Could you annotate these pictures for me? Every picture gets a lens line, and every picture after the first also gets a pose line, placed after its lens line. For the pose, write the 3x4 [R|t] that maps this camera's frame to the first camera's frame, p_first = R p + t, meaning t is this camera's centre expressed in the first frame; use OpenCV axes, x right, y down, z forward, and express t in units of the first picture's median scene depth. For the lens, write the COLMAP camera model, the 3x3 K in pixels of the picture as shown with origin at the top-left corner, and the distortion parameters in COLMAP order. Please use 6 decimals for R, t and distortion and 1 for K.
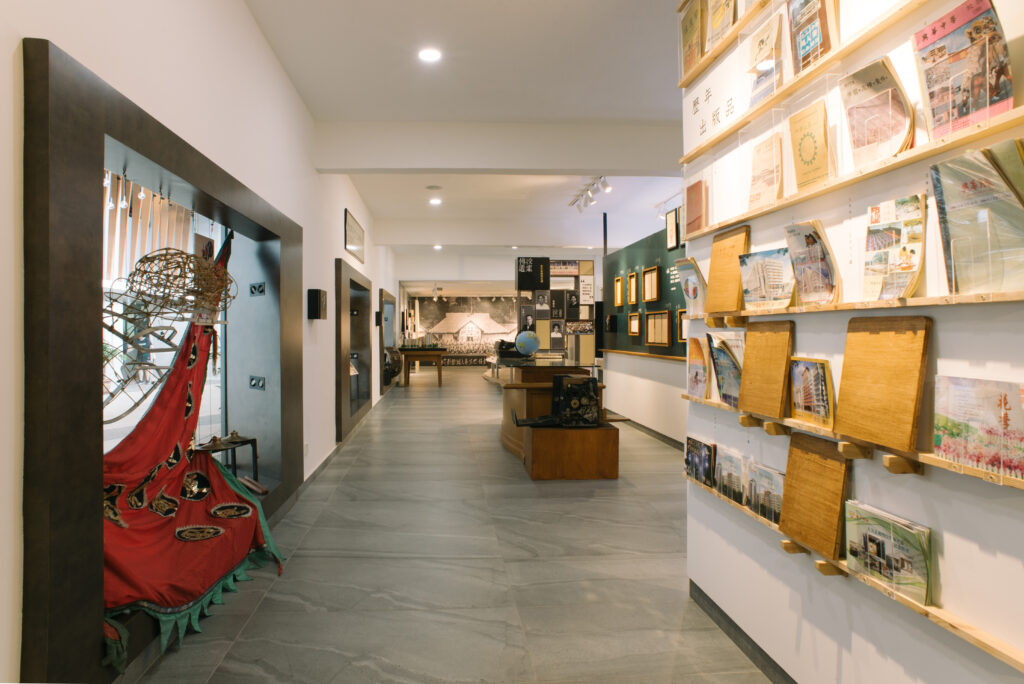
lens RADIAL K [[576.4, 0, 507.2], [0, 576.4, 341.5], [0, 0, 1]] dist [-0.065168, 0.017308]
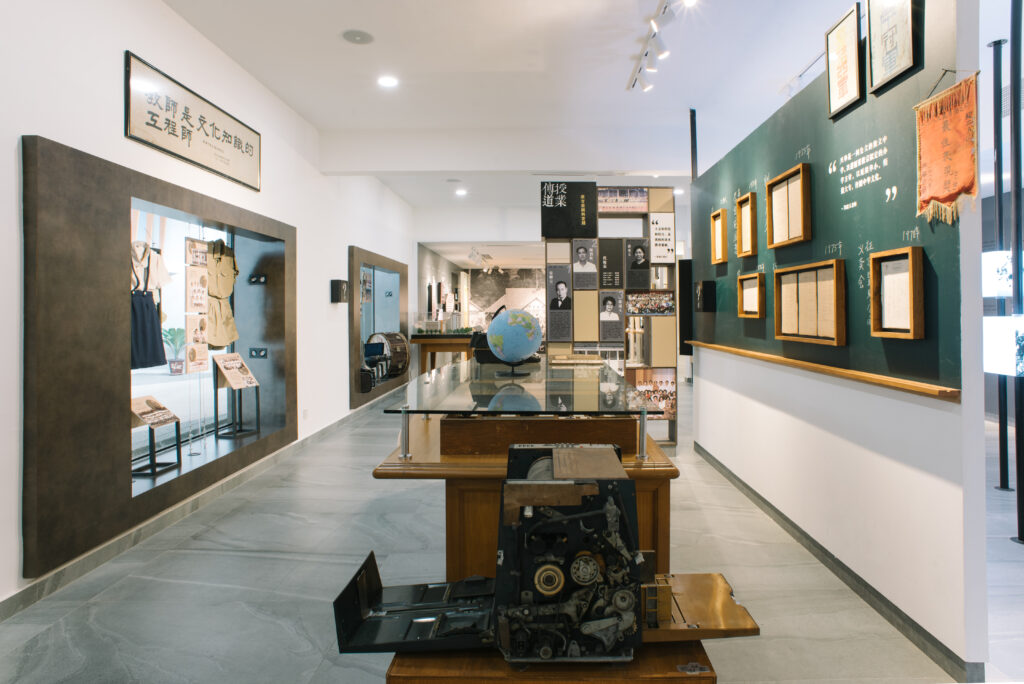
lens RADIAL K [[576.4, 0, 577.3], [0, 576.4, 305.1], [0, 0, 1]] dist [-0.065168, 0.017308]
pose [[0.998593, -0.002801, -0.052947, 0.083638], [0.001316, 0.999605, -0.028065, -0.006662], [0.053005, 0.027956, 0.998203, 0.424703]]
